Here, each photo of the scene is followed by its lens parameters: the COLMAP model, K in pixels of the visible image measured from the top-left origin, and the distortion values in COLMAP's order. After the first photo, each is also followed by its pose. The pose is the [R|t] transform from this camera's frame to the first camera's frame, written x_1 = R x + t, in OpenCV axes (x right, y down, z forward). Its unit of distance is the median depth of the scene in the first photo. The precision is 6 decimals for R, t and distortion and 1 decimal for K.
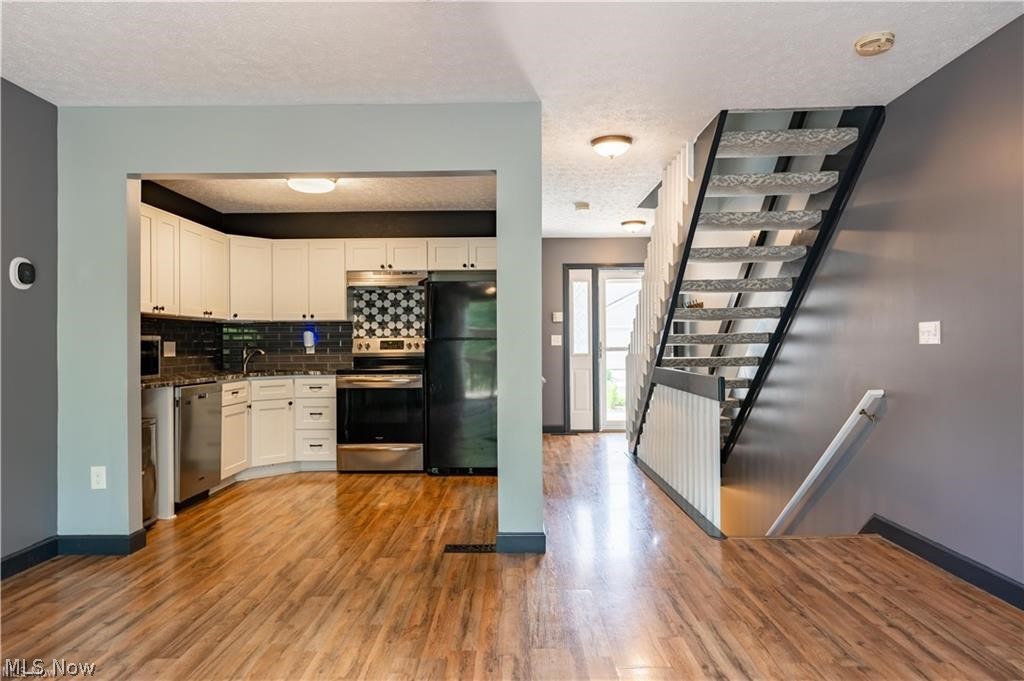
lens RADIAL K [[646.4, 0, 515.1], [0, 646.4, 344.0], [0, 0, 1]] dist [-0.002828, -0.003988]
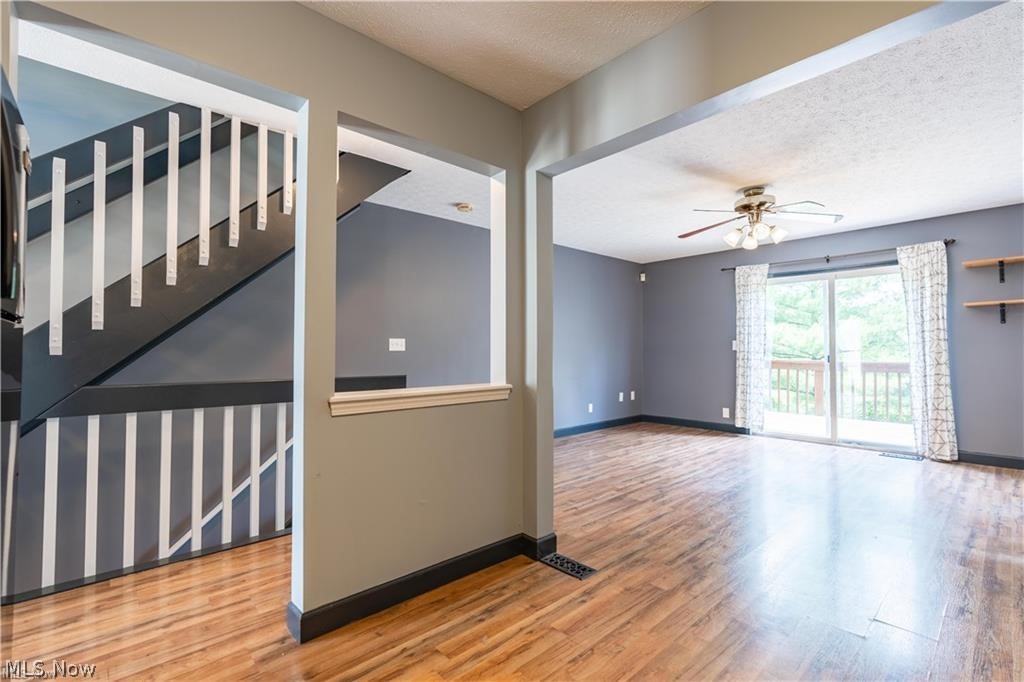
lens RADIAL K [[461.9, 0, 507.9], [0, 461.9, 342.4], [0, 0, 1]] dist [-0.017392, 0.005078]
pose [[-0.669267, 0.022886, 0.742669, -0.328975], [0.003598, 0.999614, -0.027562, 0.008541], [-0.743013, -0.015774, -0.669091, 0.972753]]
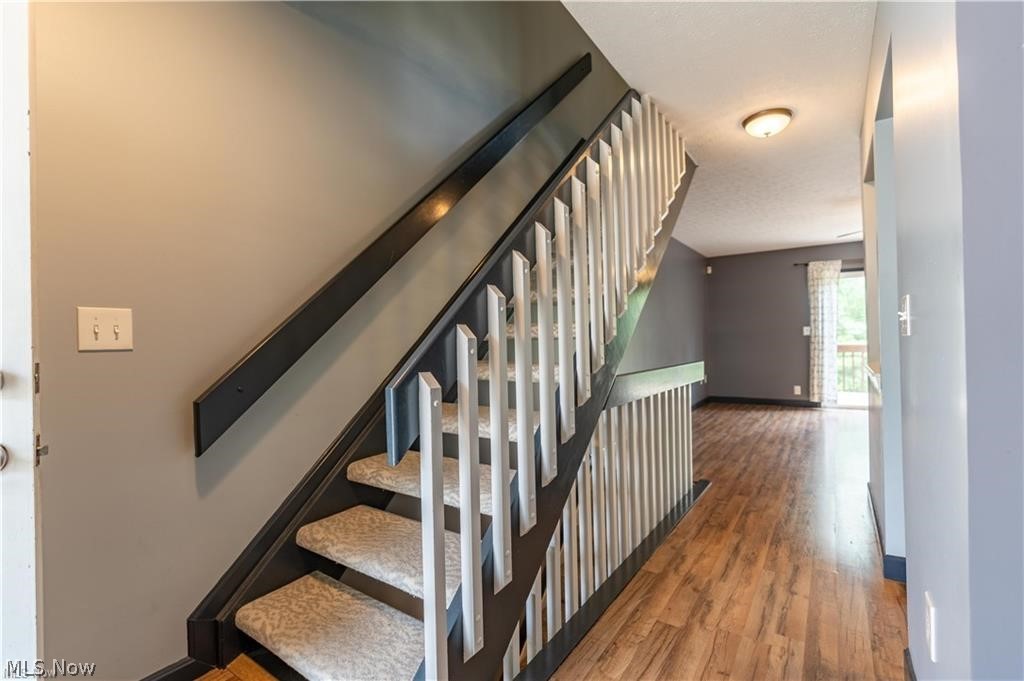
lens RADIAL K [[461.9, 0, 513.2], [0, 461.9, 340.0], [0, 0, 1]] dist [-0.017392, 0.005078]
pose [[-0.798067, 0.024937, 0.602053, 0.008104], [0.024560, 0.999659, -0.008850, 0.003228], [-0.602068, 0.007724, -0.798407, 1.318084]]
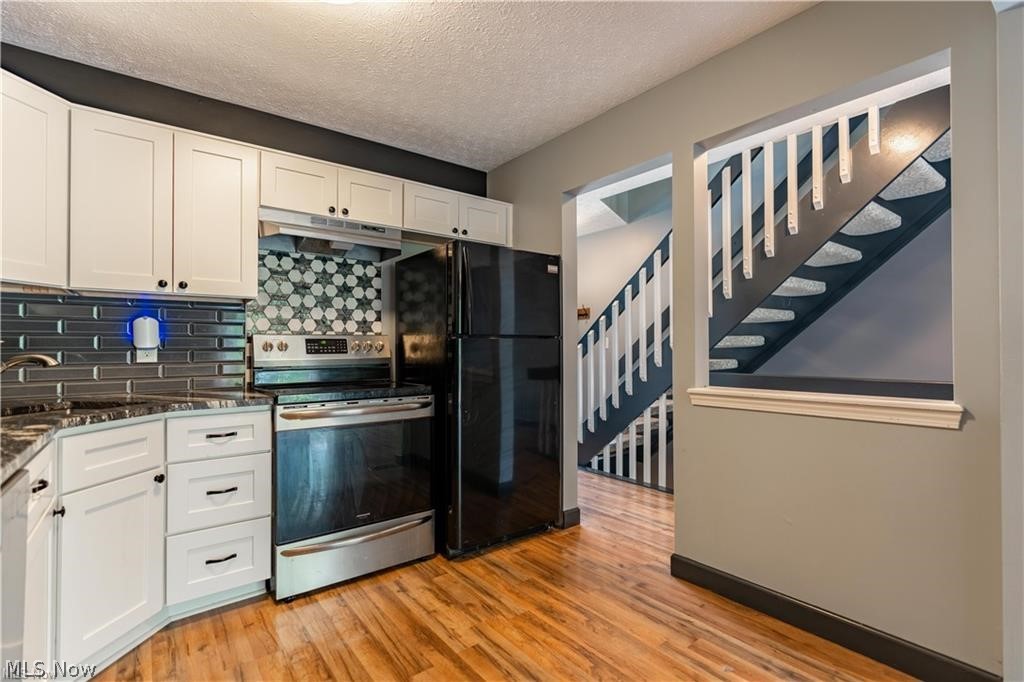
lens RADIAL K [[461.9, 0, 516.1], [0, 461.9, 351.4], [0, 0, 1]] dist [-0.017392, 0.005078]
pose [[0.786511, 0.000489, 0.617577, -0.358238], [-0.001435, 0.999998, 0.001037, 0.006677], [-0.617575, -0.001702, 0.786510, 0.626701]]
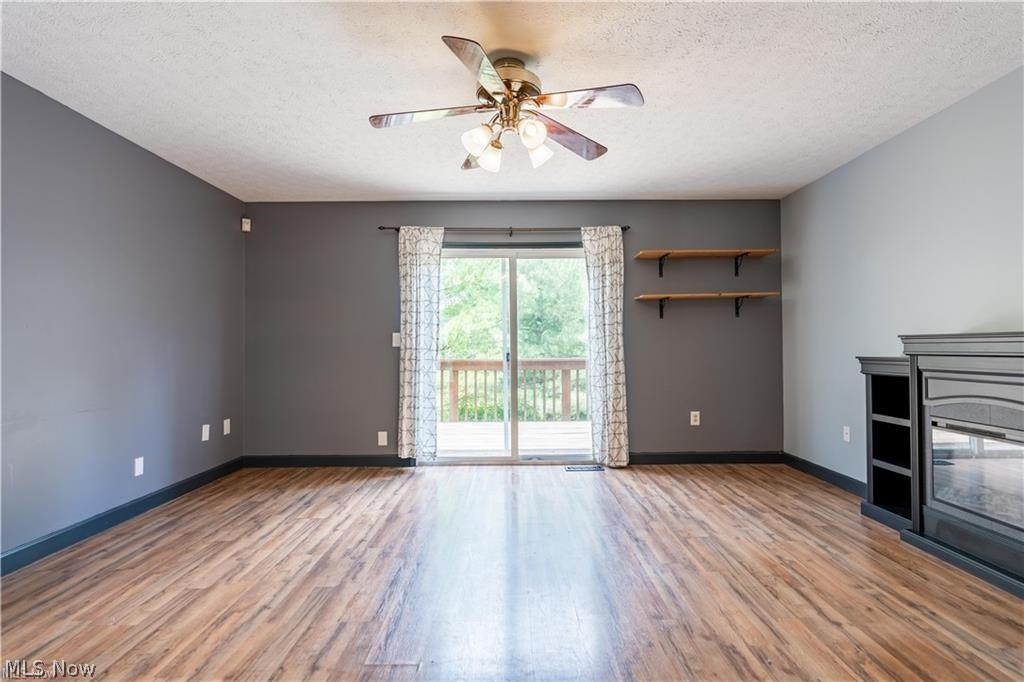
lens RADIAL K [[500.5, 0, 516.0], [0, 500.5, 341.8], [0, 0, 1]] dist [-0.000204, -0.000643]
pose [[-0.999834, 0.015686, -0.009286, -0.067405], [0.015833, 0.999748, -0.015916, 0.006786], [0.009034, -0.016060, -0.999830, 0.666708]]
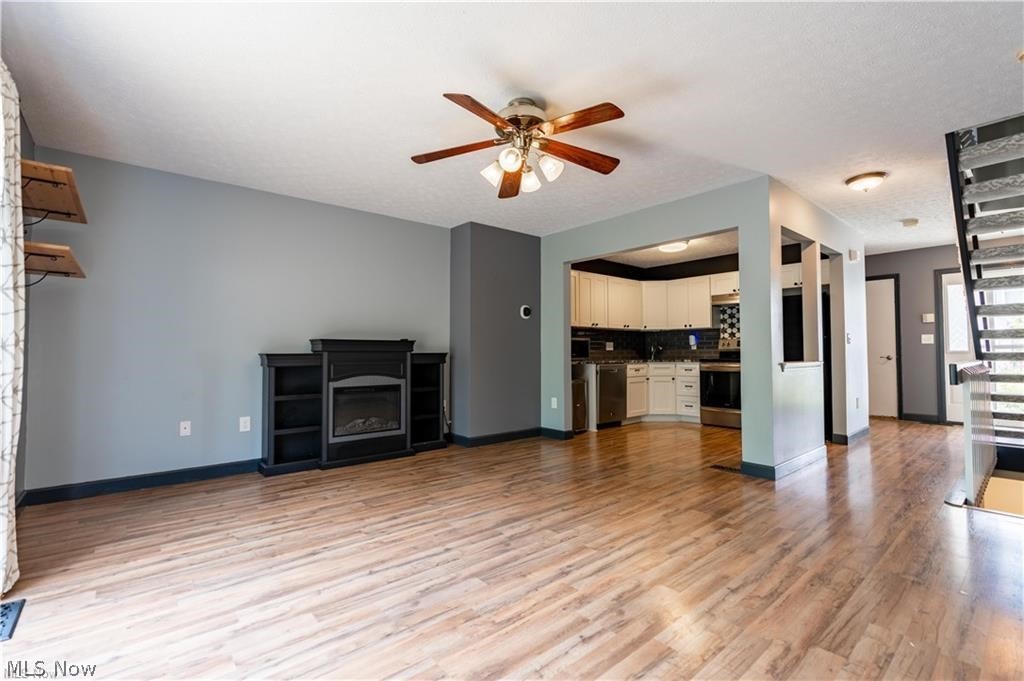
lens RADIAL K [[461.9, 0, 516.6], [0, 461.9, 334.1], [0, 0, 1]] dist [-0.017392, 0.005078]
pose [[0.658123, -0.026355, -0.752449, 0.283875], [0.001841, 0.999441, -0.033396, 0.016608], [0.752908, 0.020593, 0.657804, -0.079401]]
